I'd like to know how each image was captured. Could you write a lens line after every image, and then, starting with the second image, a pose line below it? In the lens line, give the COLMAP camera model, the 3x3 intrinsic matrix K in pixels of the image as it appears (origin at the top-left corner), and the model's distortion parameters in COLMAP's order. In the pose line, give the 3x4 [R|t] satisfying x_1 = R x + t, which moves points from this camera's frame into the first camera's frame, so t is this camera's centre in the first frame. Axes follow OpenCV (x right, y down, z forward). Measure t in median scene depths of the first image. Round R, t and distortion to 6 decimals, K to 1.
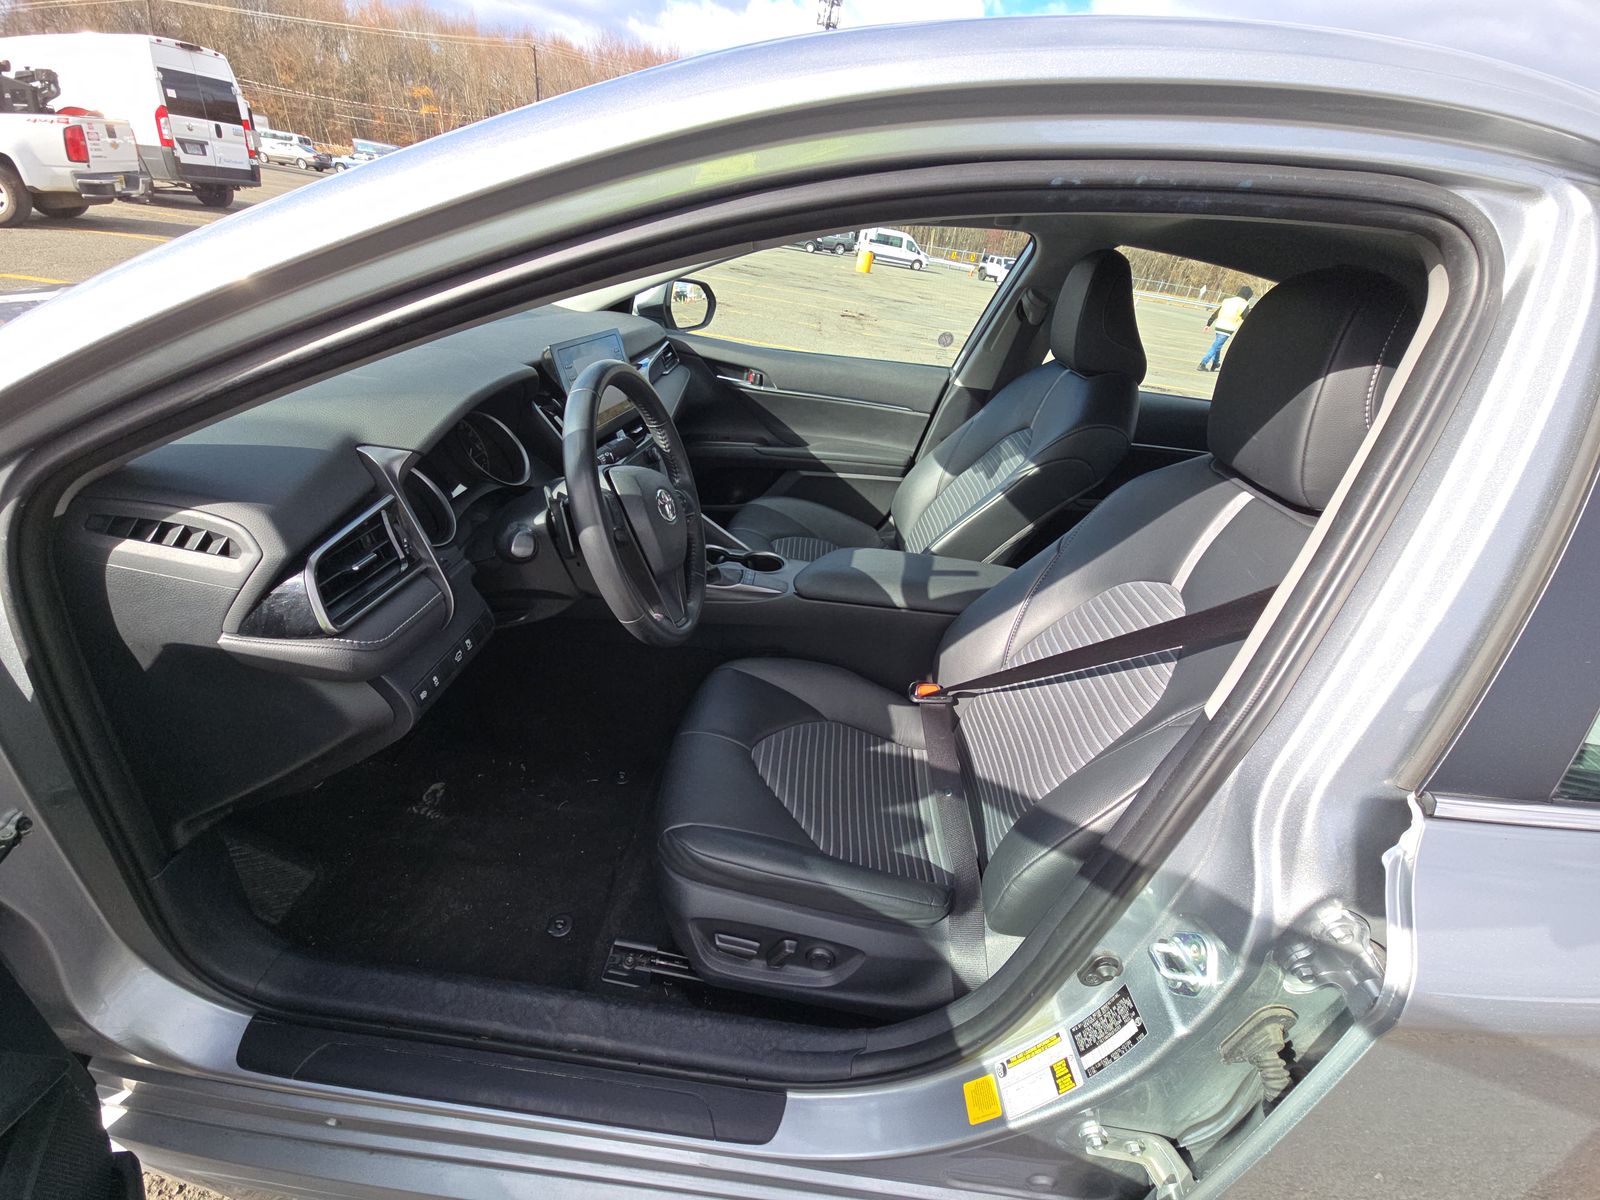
lens RADIAL K [[648.0, 0, 795.8], [0, 648.0, 605.2], [0, 0, 1]] dist [-0.001506, -0.000099]
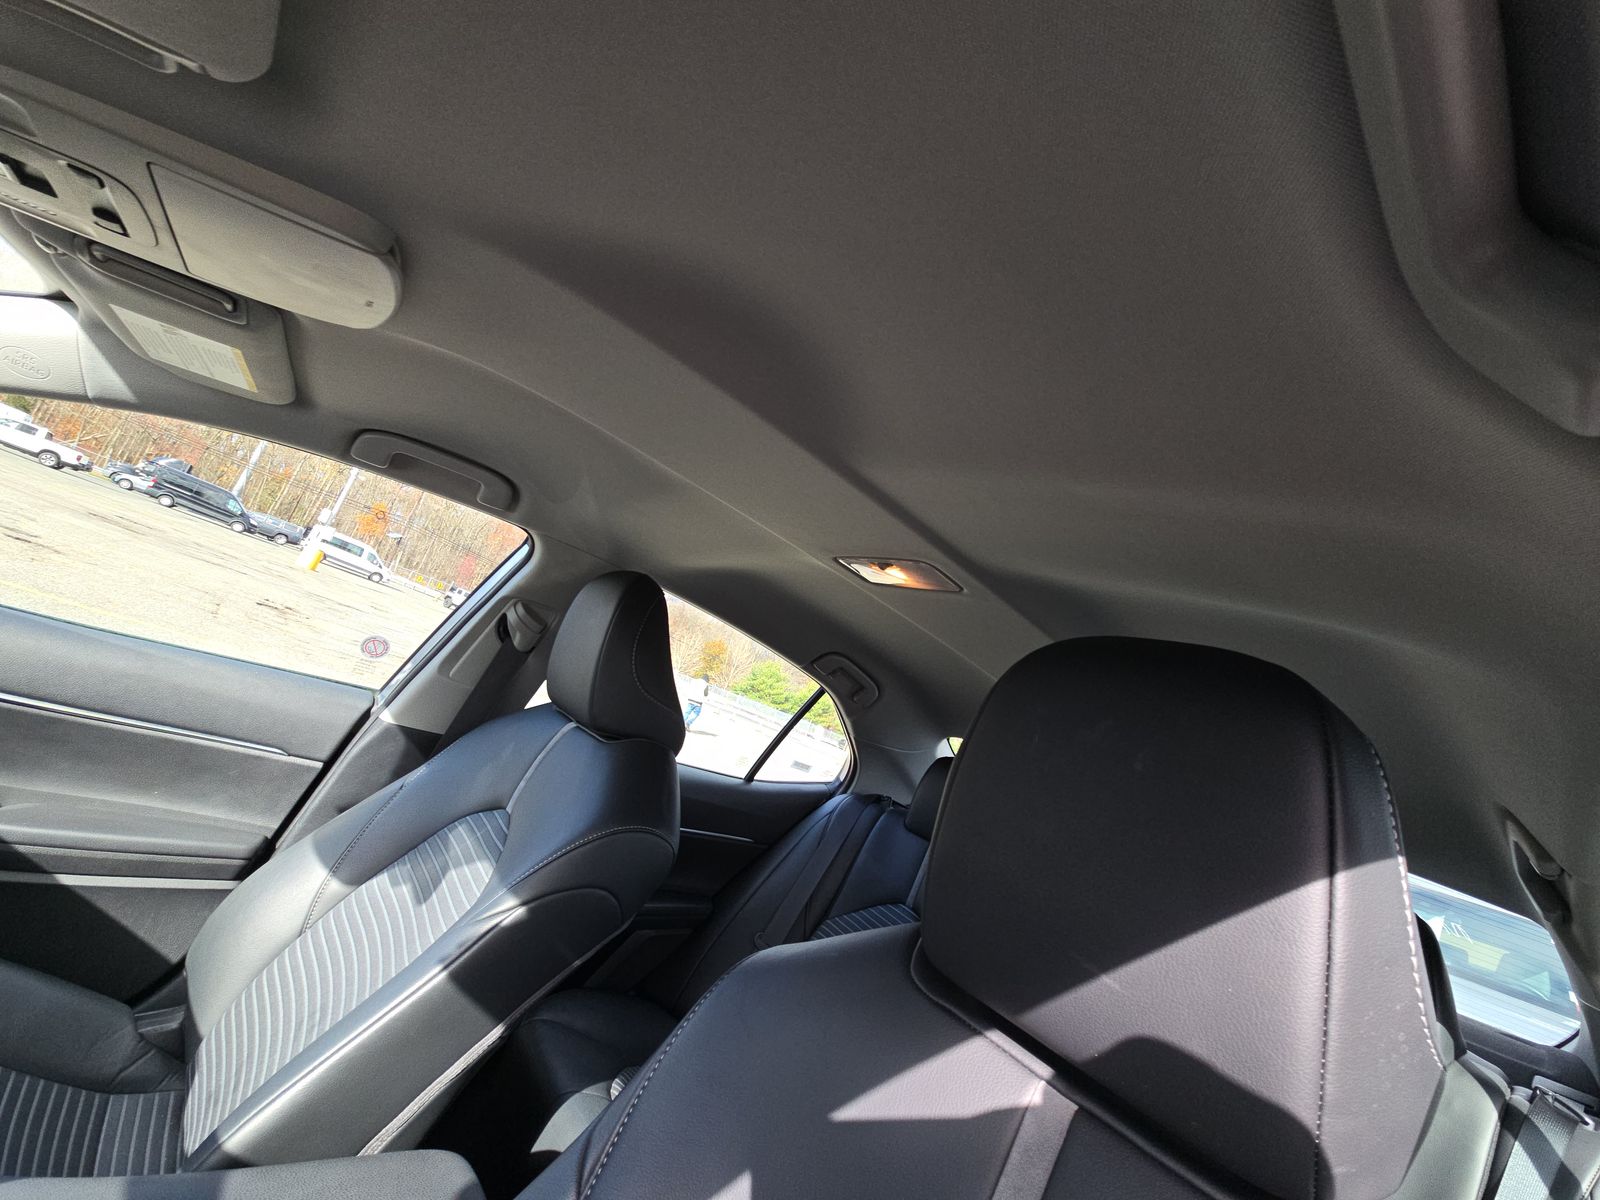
lens RADIAL K [[648.0, 0, 793.6], [0, 648.0, 612.6], [0, 0, 1]] dist [-0.001506, -0.000099]
pose [[0.711796, 0.227702, 0.664453, 0.094400], [0.111102, 0.897585, -0.426613, -0.126500], [-0.693544, 0.377483, 0.613599, 0.318824]]
